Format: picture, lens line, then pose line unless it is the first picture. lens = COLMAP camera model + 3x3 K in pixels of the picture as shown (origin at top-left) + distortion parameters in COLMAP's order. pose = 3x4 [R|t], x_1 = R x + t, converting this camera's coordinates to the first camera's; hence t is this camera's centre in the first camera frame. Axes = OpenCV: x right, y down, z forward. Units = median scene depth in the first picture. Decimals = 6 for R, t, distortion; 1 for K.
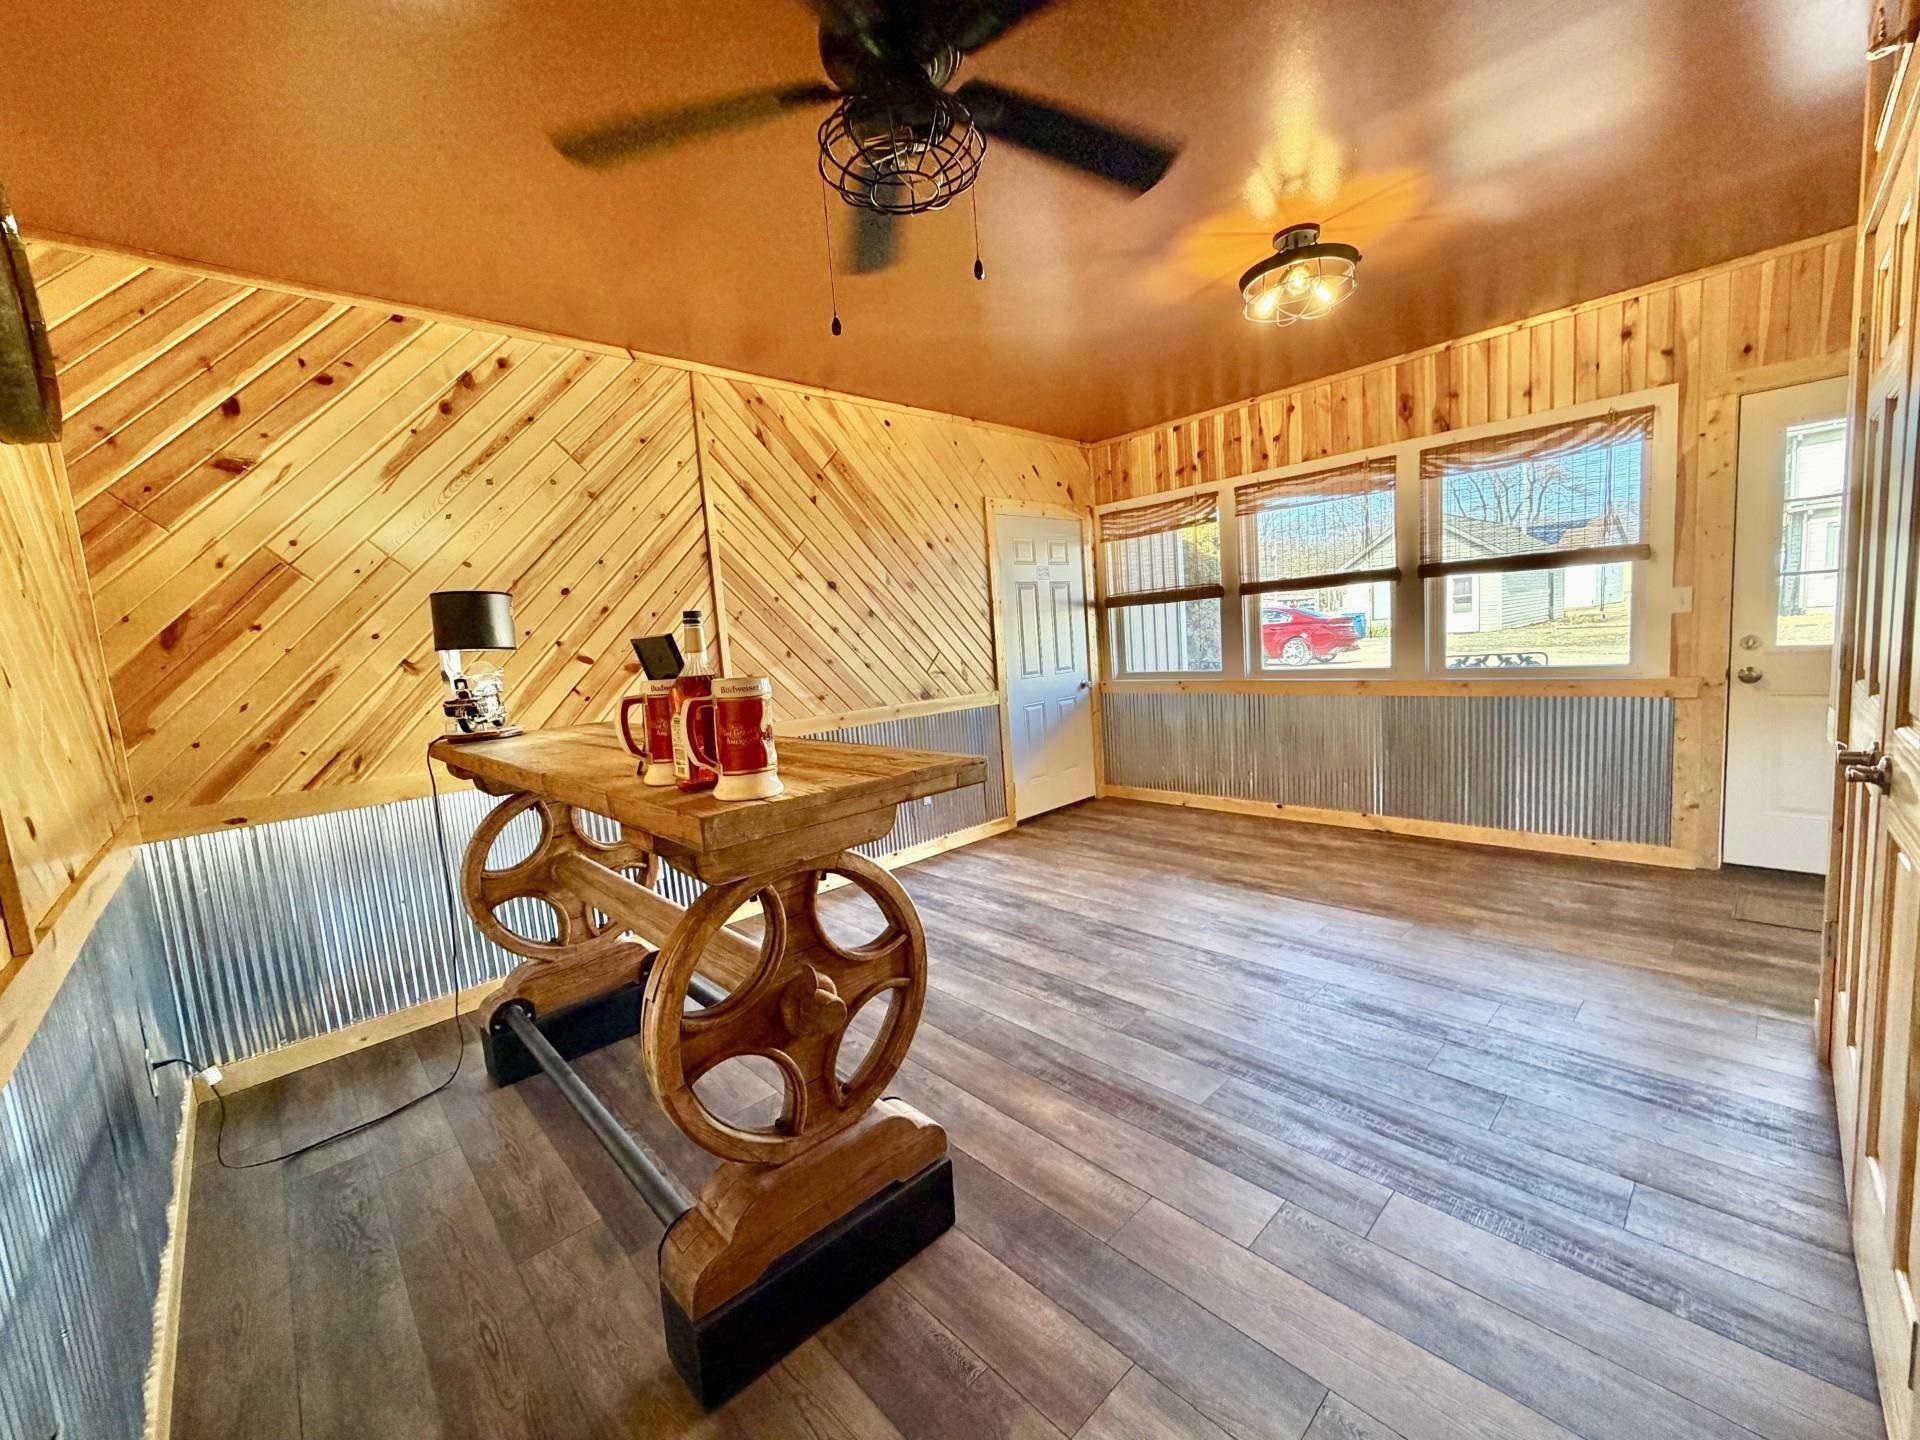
lens RADIAL K [[765.5, 0, 955.1], [0, 765.5, 719.3], [0, 0, 1]] dist [0.000083, 0.000114]
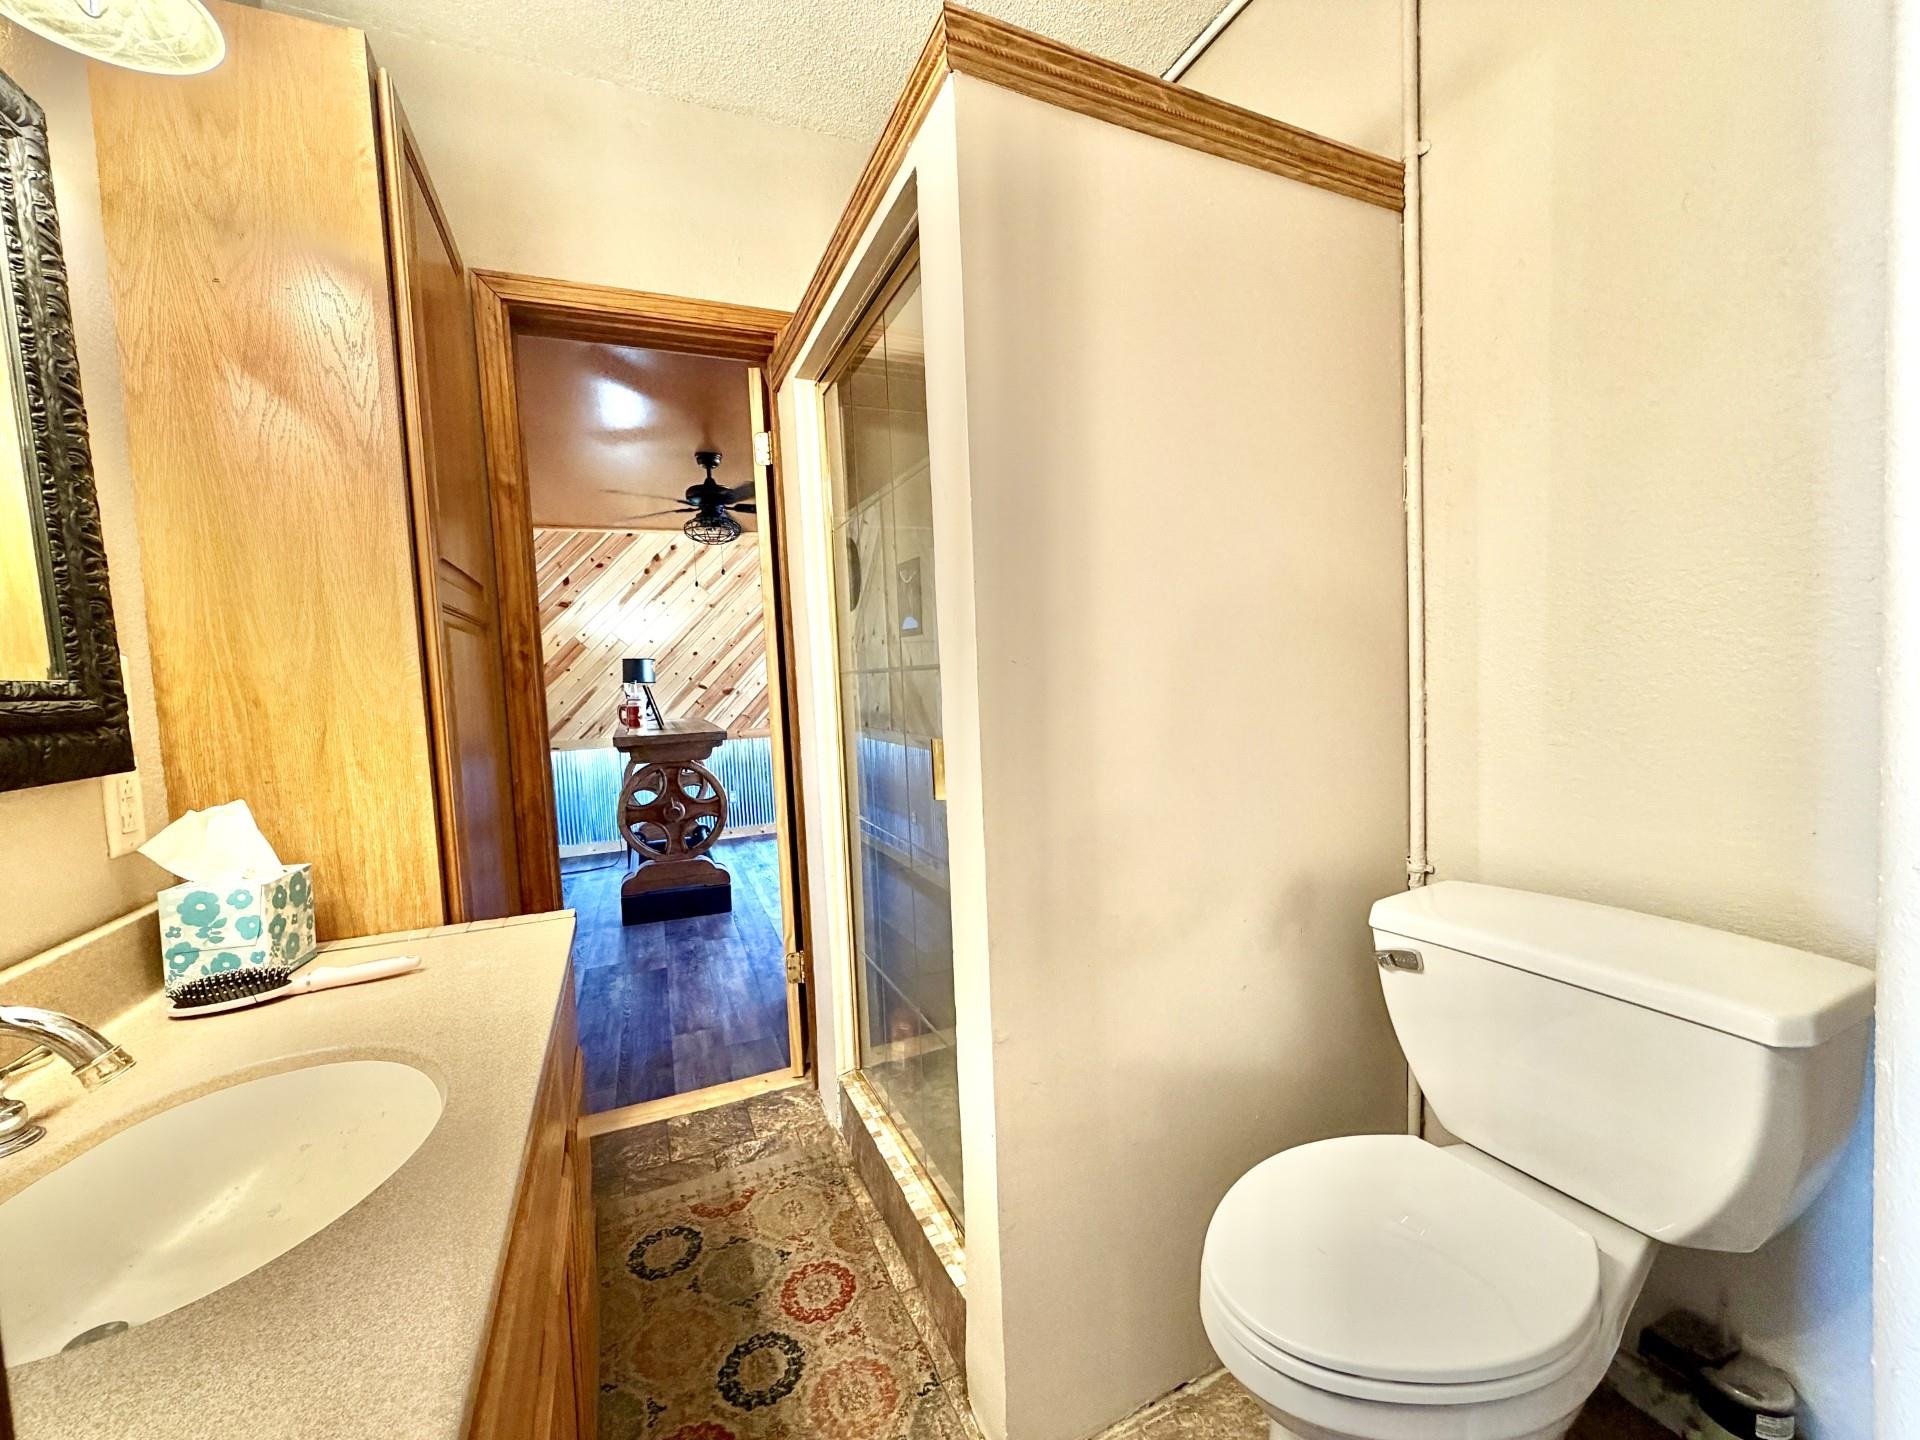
lens RADIAL K [[765.5, 0, 955.1], [0, 765.5, 719.3], [0, 0, 1]] dist [0.000083, 0.000114]
pose [[0.937005, 0.061836, -0.343799, 0.959657], [-0.068668, 0.997610, -0.007719, -0.026236], [0.342500, 0.030840, 0.939011, -0.759429]]
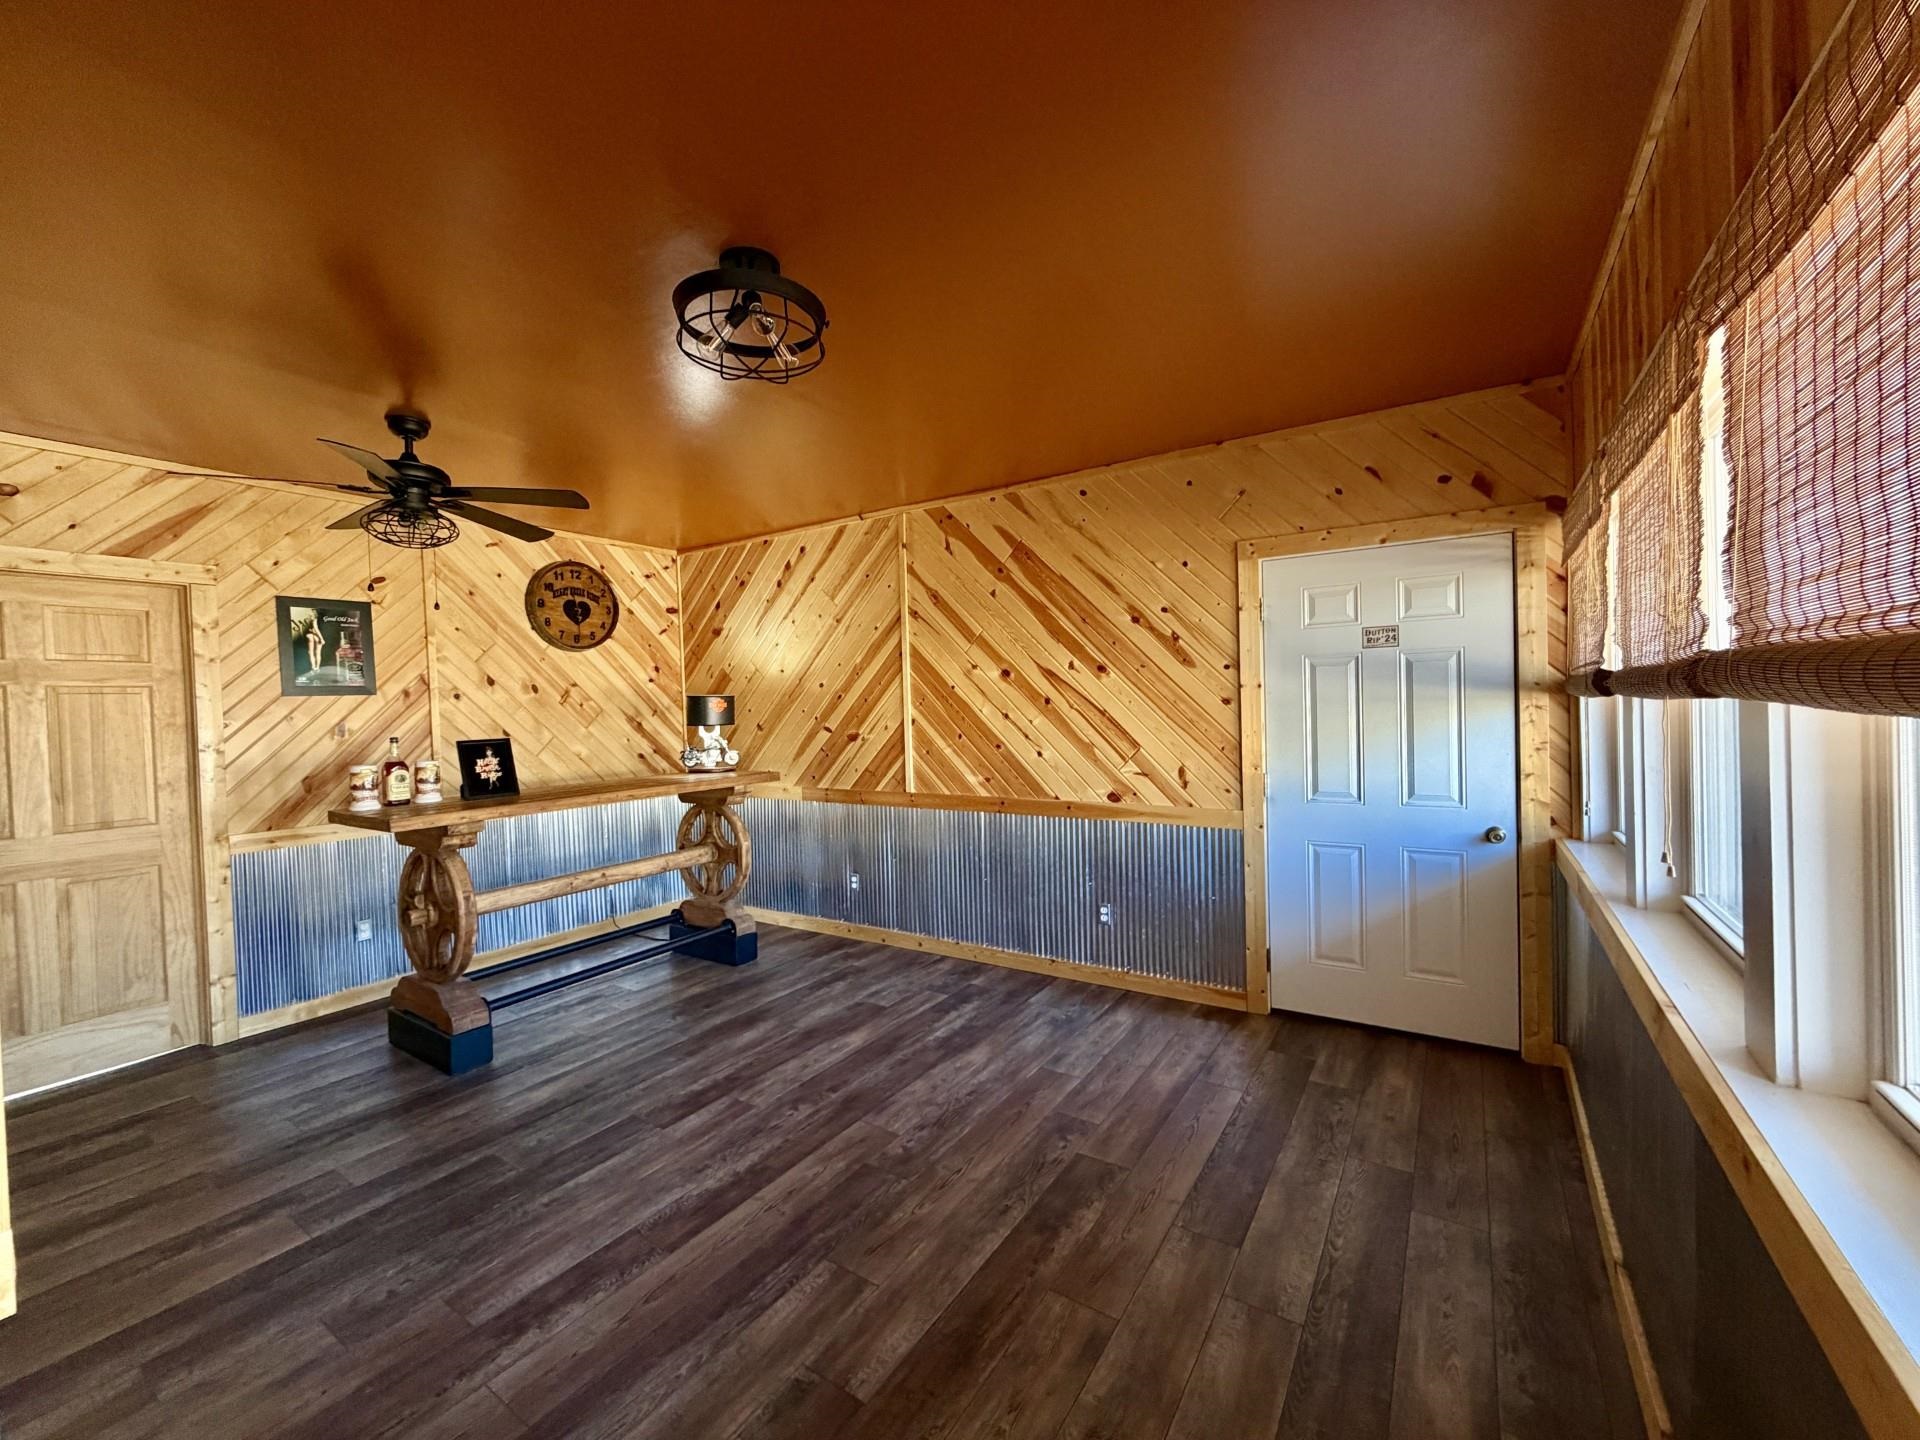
lens RADIAL K [[765.5, 0, 955.1], [0, 765.5, 719.3], [0, 0, 1]] dist [0.000083, 0.000114]
pose [[0.233636, 0.088829, -0.968258, 1.191875], [-0.092893, 0.993302, 0.068712, -0.258173], [0.967877, 0.073891, 0.240323, 1.003282]]
